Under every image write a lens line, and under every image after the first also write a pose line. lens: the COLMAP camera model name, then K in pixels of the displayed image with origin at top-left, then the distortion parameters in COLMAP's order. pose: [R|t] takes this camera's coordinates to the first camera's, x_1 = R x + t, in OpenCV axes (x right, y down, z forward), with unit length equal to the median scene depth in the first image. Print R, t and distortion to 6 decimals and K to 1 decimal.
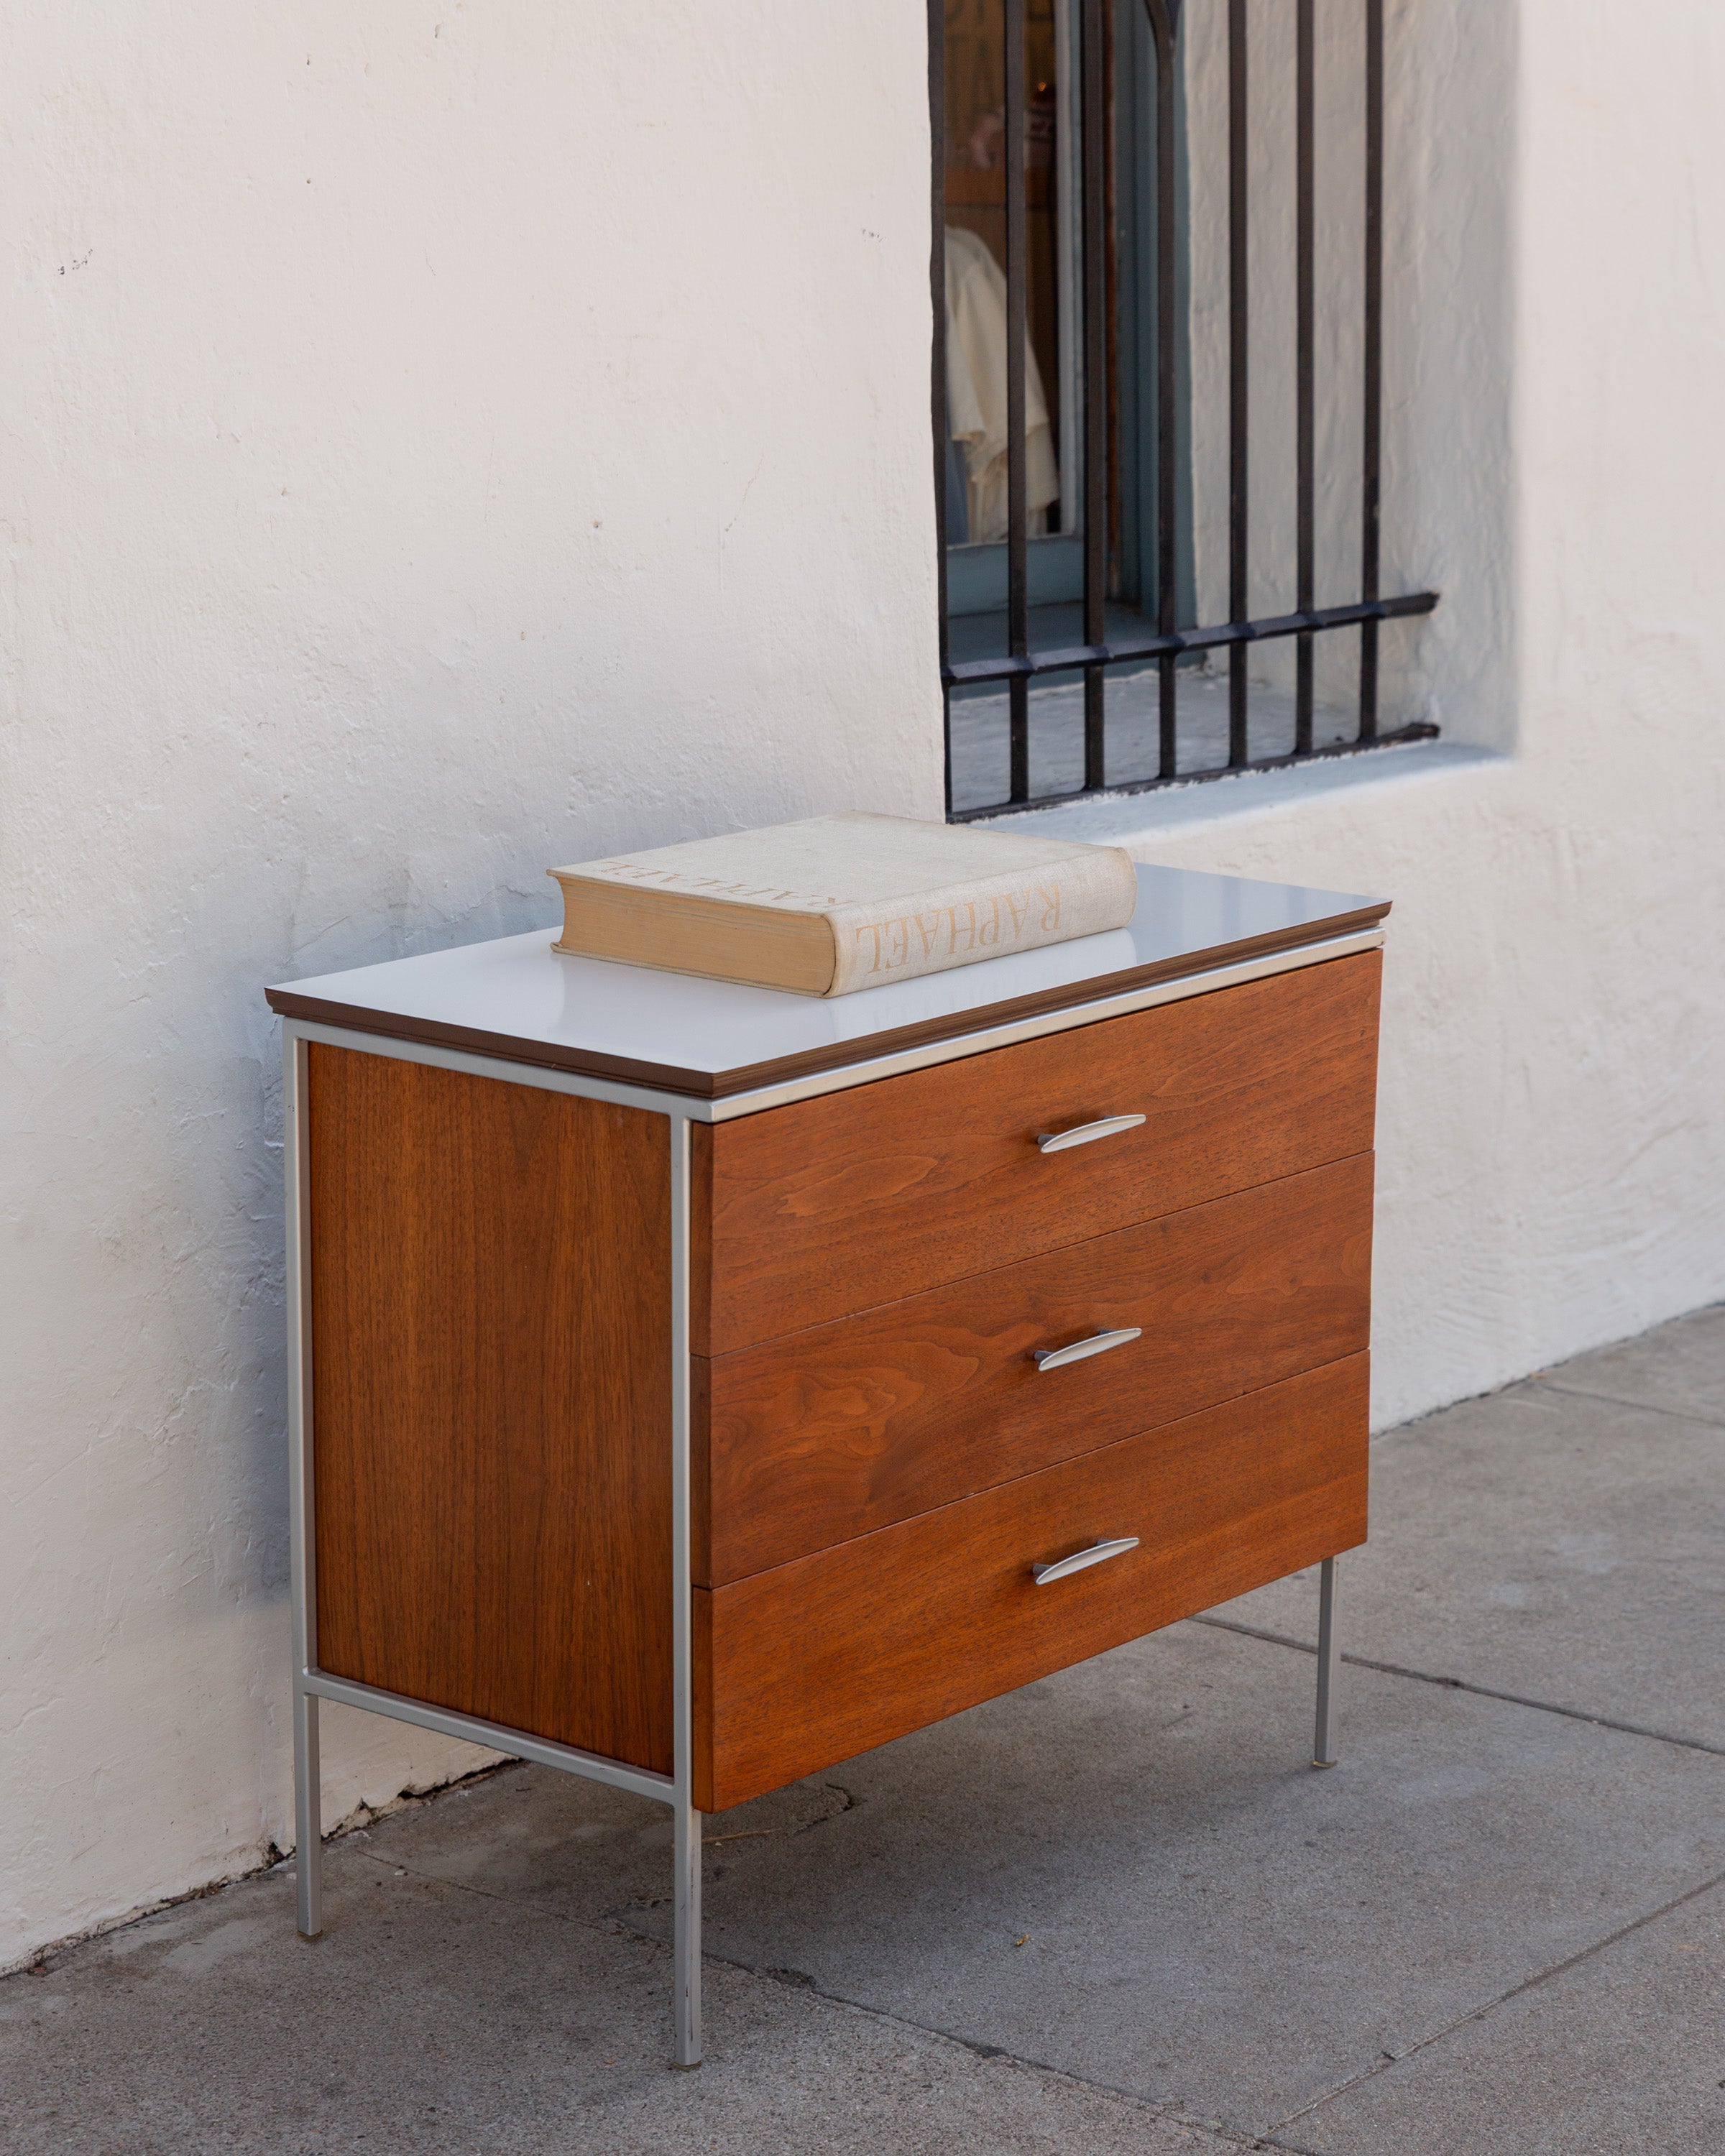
lens RADIAL K [[5092.2, 0, 850.0], [0, 5092.2, 1075.4], [0, 0, 1]] dist [-0.013368, -0.046447]
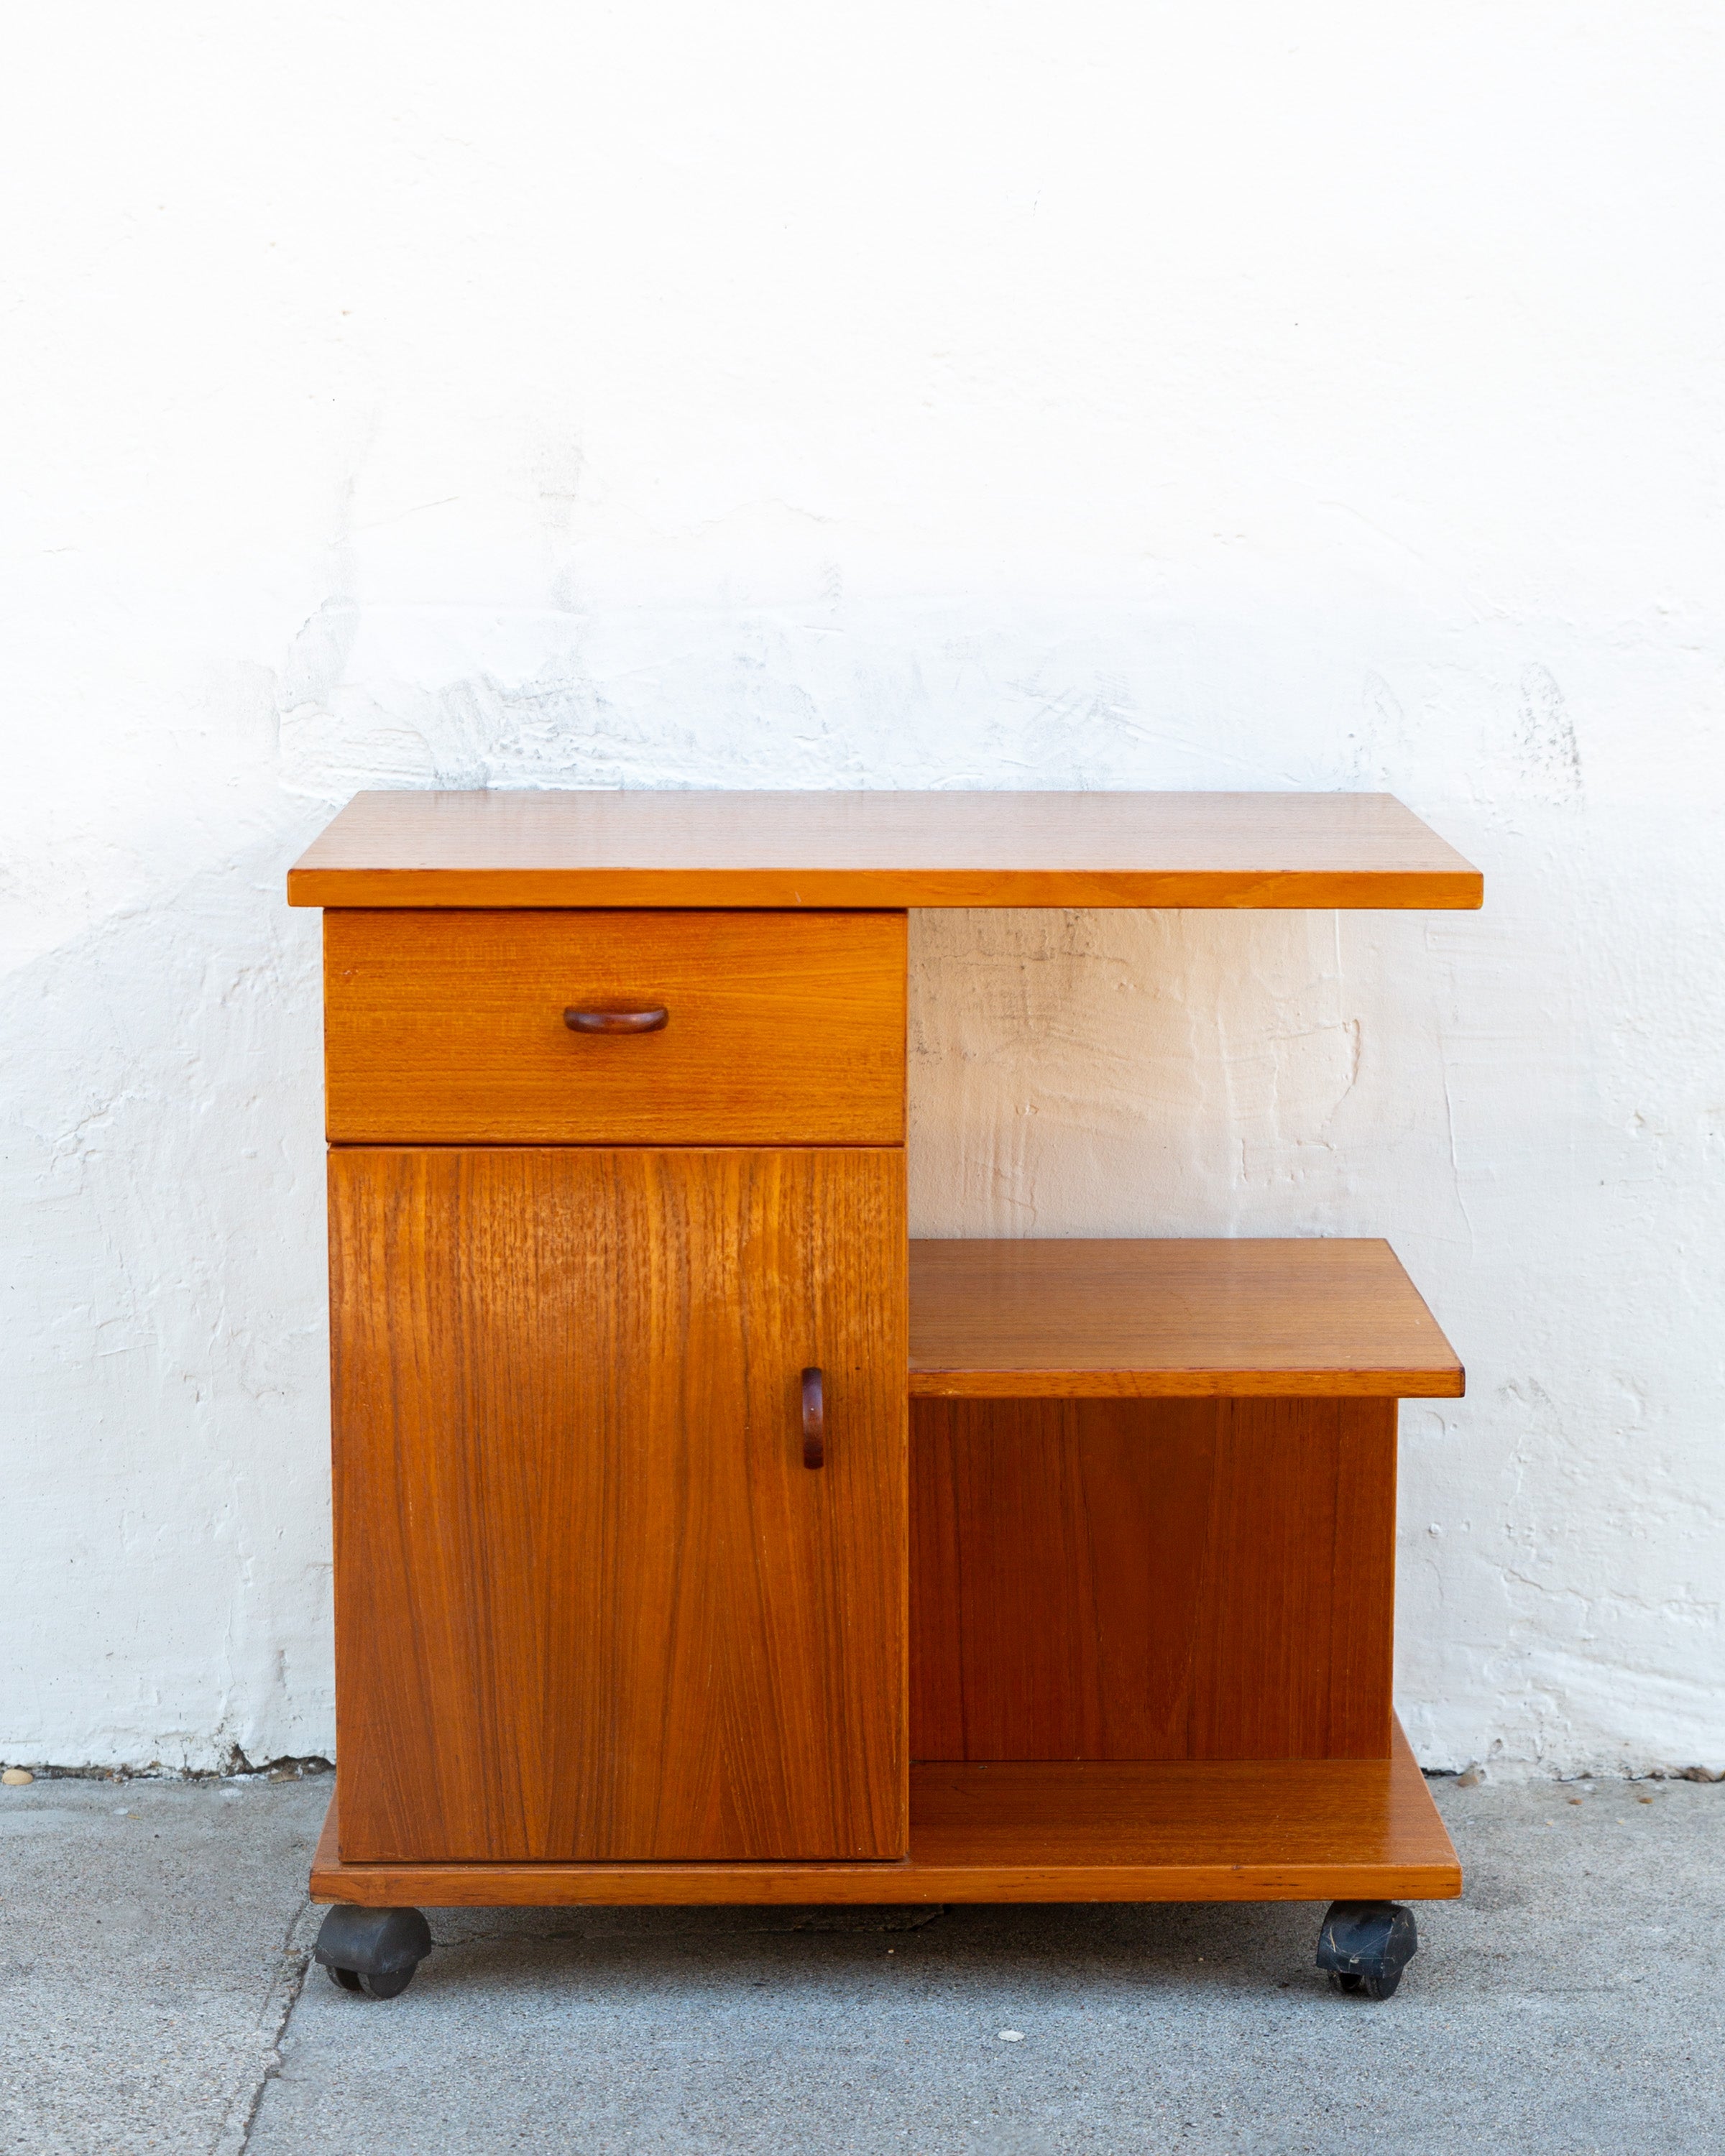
lens RADIAL K [[4995.1, 0, 846.6], [0, 4995.1, 1164.2], [0, 0, 1]] dist [-0.046172, 0.085183]
pose [[0.632435, 0.143092, -0.761282, 0.474490], [-0.168681, 0.984646, 0.044944, 0.020105], [0.756024, 0.099989, 0.646861, 0.581319]]
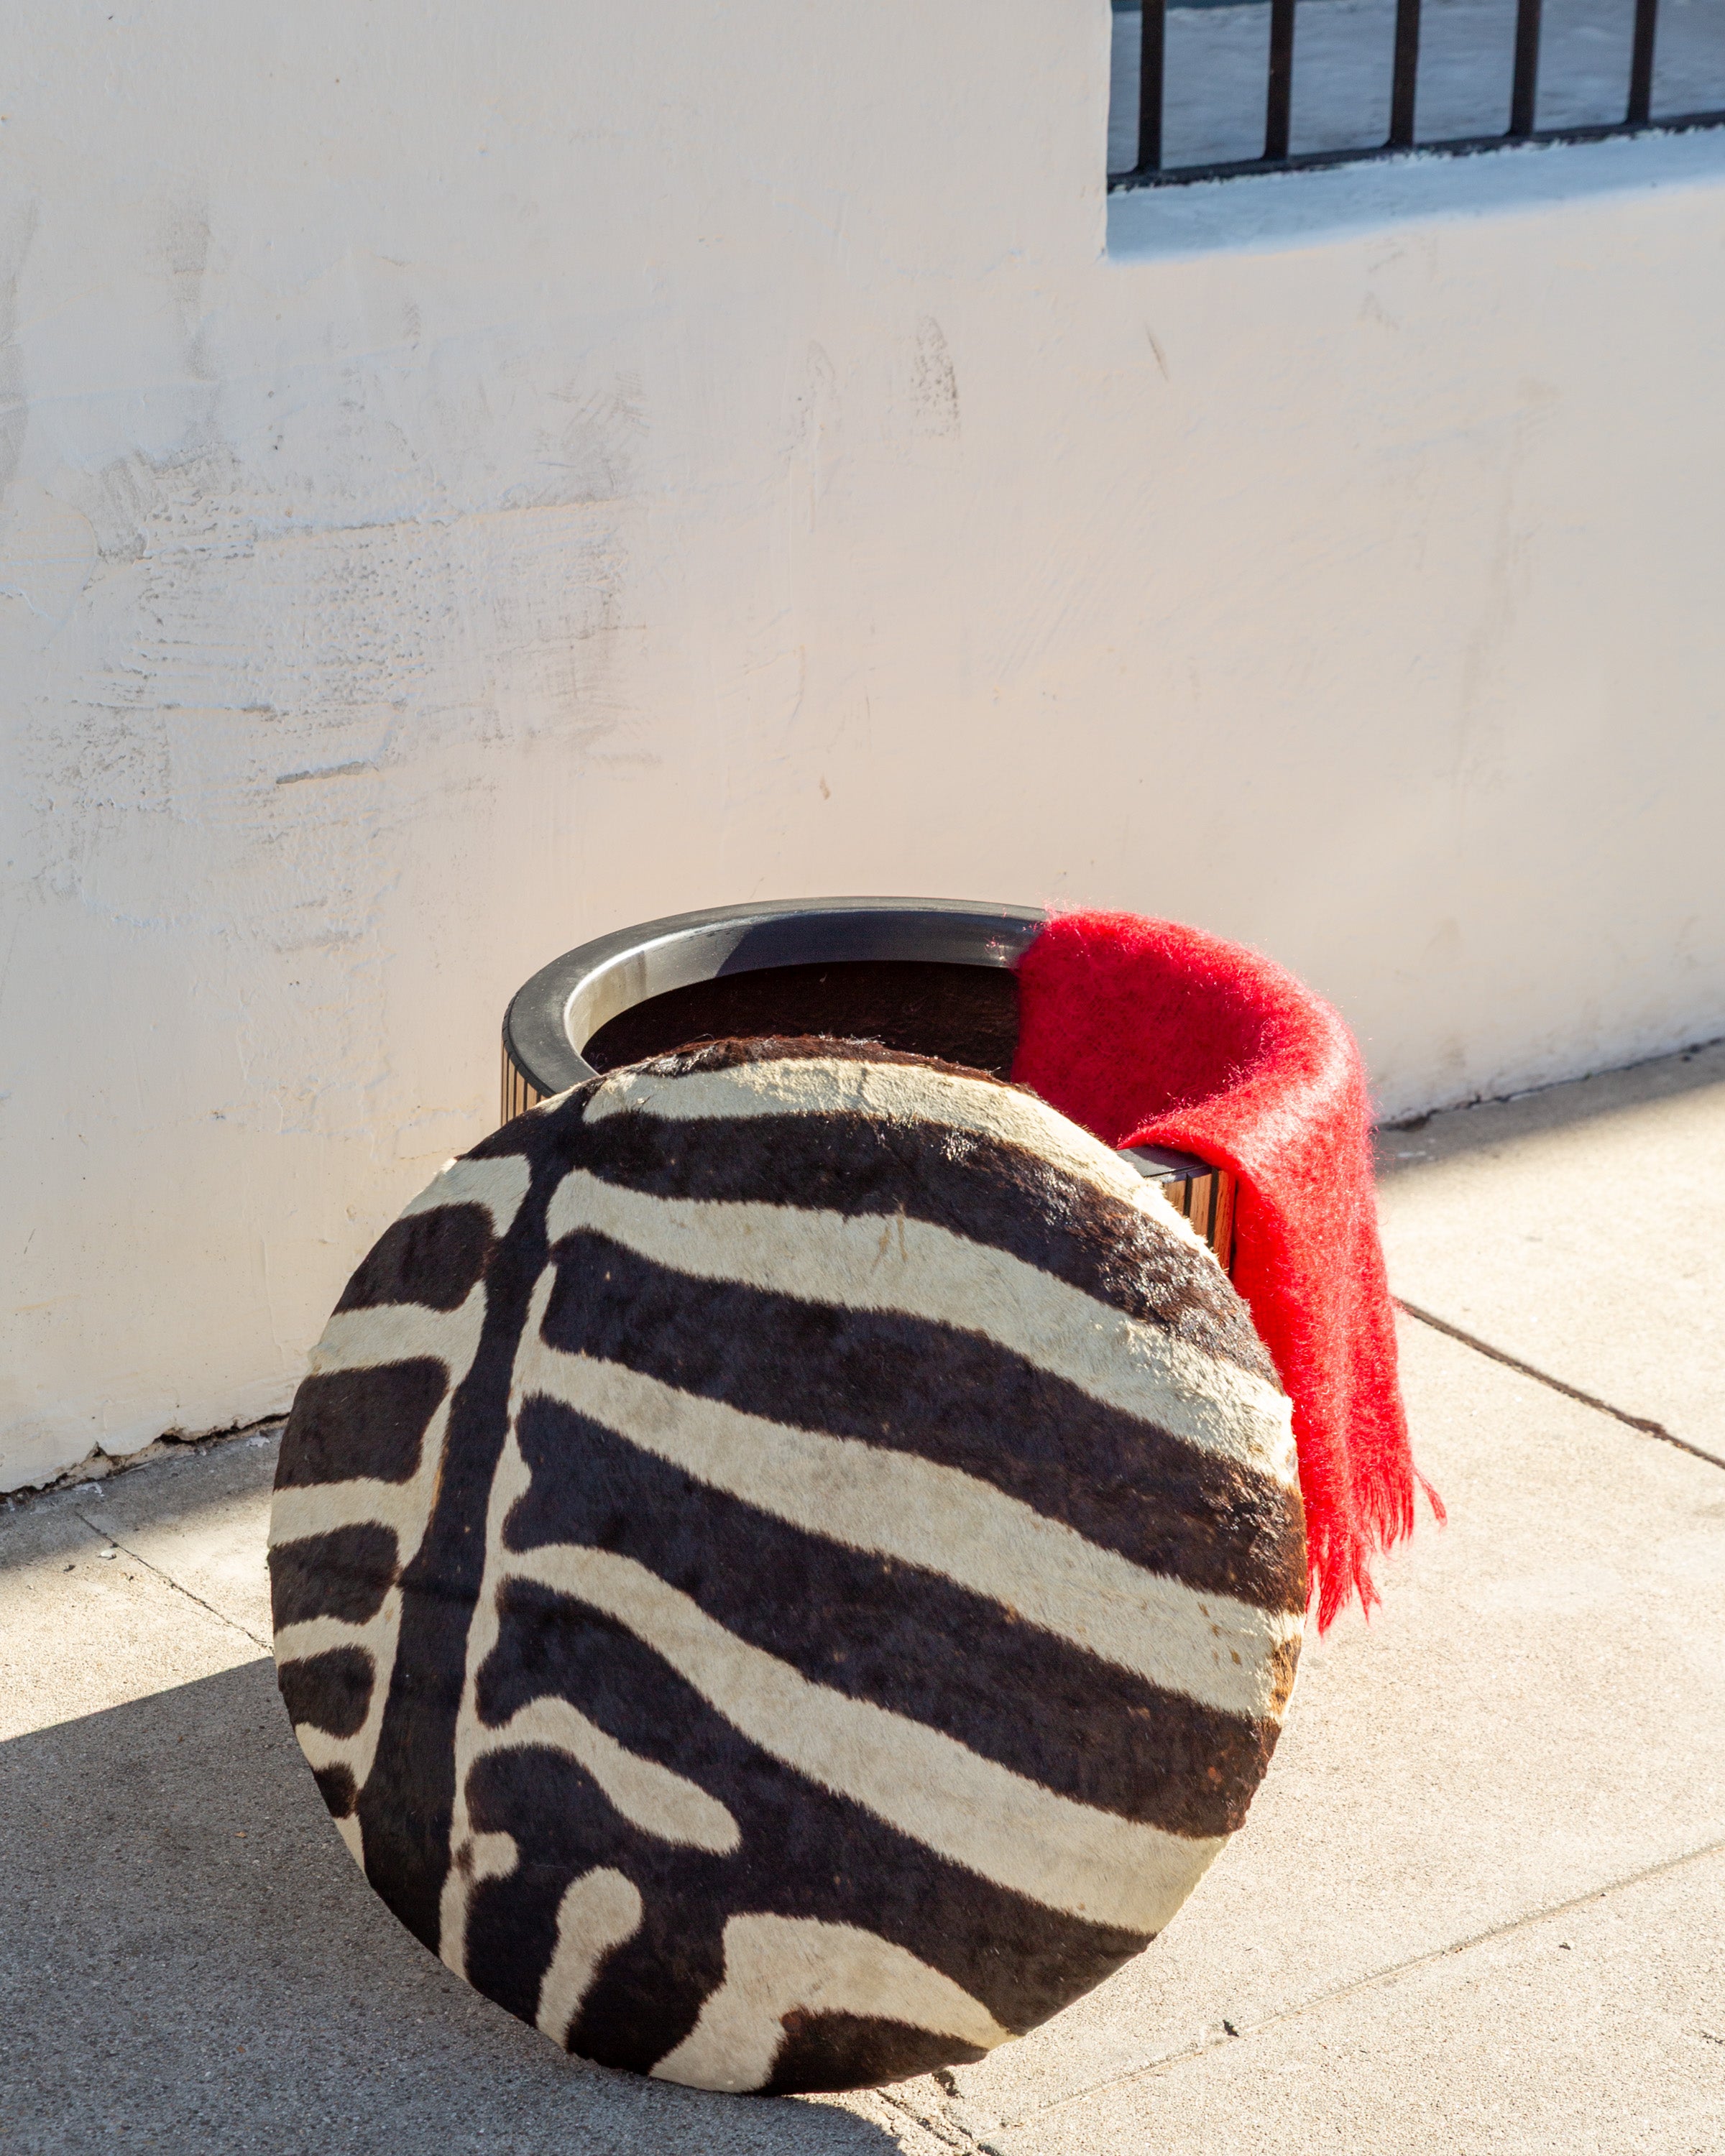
lens RADIAL K [[5533.7, 0, 870.2], [0, 5533.7, 1081.8], [0, 0, 1]] dist [-0.070922, -0.085867]
pose [[0.975012, 0.108100, -0.194079, 0.172165], [-0.078621, 0.984991, 0.153657, -0.047584], [0.207777, -0.134559, 0.968877, 0.229735]]
